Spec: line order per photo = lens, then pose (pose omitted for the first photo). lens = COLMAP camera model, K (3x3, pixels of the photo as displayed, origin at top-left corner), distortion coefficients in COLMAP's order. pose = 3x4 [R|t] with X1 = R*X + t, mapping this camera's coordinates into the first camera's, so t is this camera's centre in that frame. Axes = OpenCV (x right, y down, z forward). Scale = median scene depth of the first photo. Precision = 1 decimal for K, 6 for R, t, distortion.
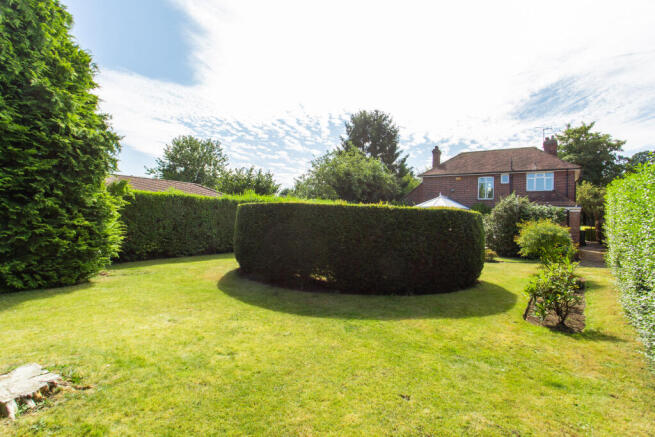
lens RADIAL K [[314.1, 0, 325.9], [0, 314.1, 215.5], [0, 0, 1]] dist [-0.002869, -0.000058]
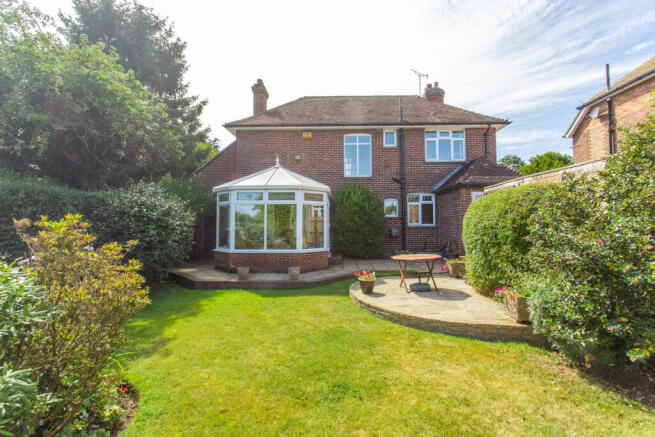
lens RADIAL K [[314.1, 0, 325.6], [0, 314.1, 215.0], [0, 0, 1]] dist [-0.002869, -0.000058]
pose [[0.833847, -0.027937, 0.551288, 0.158057], [0.026796, 0.999590, 0.010126, 0.003677], [-0.551344, 0.006329, 0.834254, 0.534092]]
